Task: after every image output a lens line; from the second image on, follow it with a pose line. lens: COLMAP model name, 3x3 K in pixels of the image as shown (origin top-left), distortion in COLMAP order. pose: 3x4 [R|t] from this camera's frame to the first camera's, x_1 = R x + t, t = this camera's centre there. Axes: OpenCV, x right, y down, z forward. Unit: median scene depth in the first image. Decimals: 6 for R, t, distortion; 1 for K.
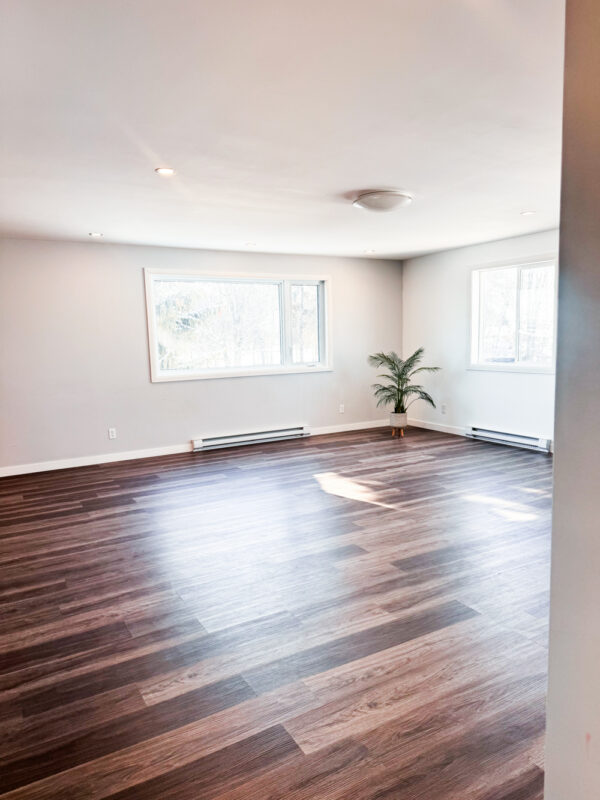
lens RADIAL K [[568.4, 0, 300.0], [0, 568.4, 400.0], [0, 0, 1]] dist [0.152143, -0.272932]
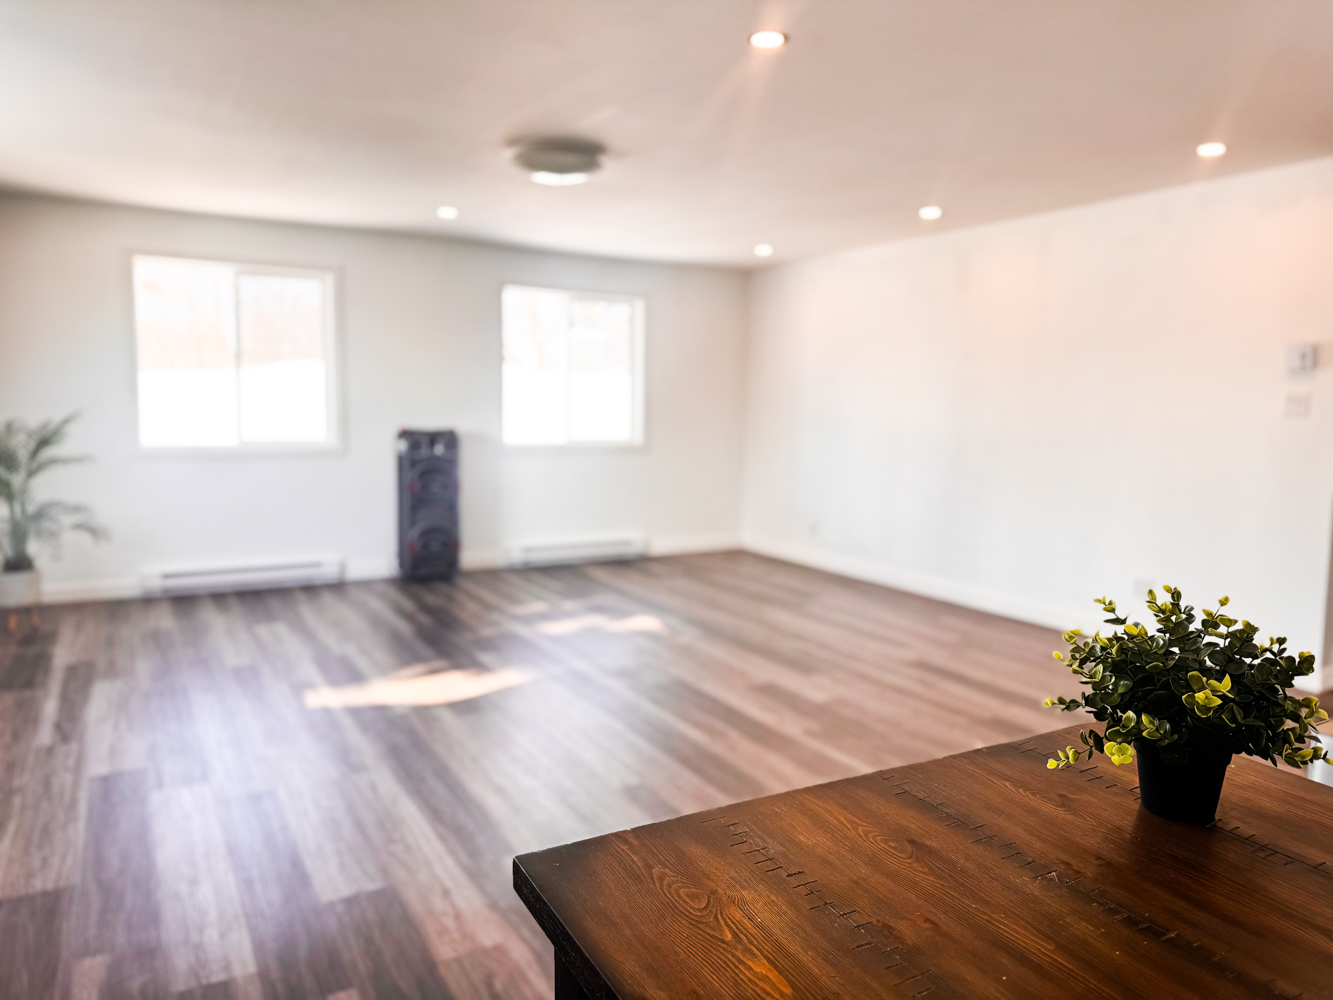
lens RADIAL K [[947.2, 0, 668.3], [0, 947.2, 484.0], [0, 0, 1]] dist [0.152143, -0.272932]
pose [[-0.013869, -0.053996, 0.998445, -0.543542], [0.101115, 0.993346, 0.055124, -0.031880], [-0.994778, 0.101722, -0.008317, 0.580115]]
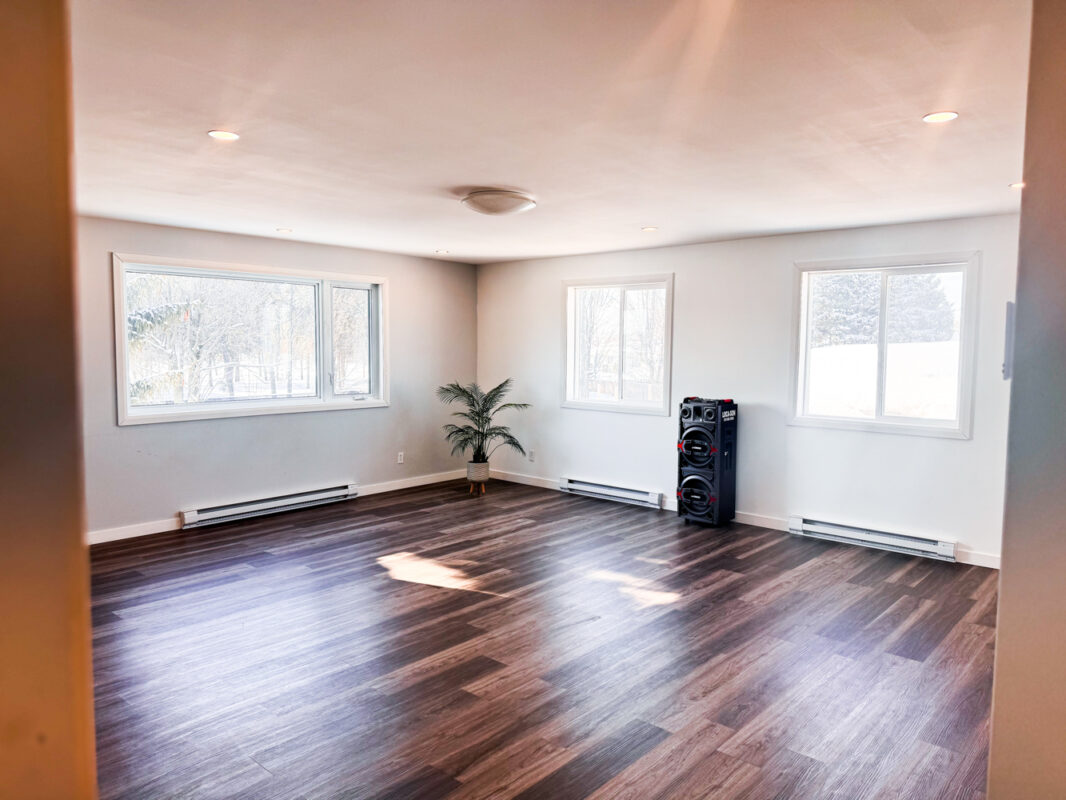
lens RADIAL K [[757.5, 0, 534.5], [0, 757.5, 387.2], [0, 0, 1]] dist [0.152143, -0.272932]
pose [[0.942166, 0.014741, 0.334822, -0.104009], [0.003497, 0.998545, -0.053802, -0.024268], [-0.335128, 0.051862, 0.940744, 0.012614]]
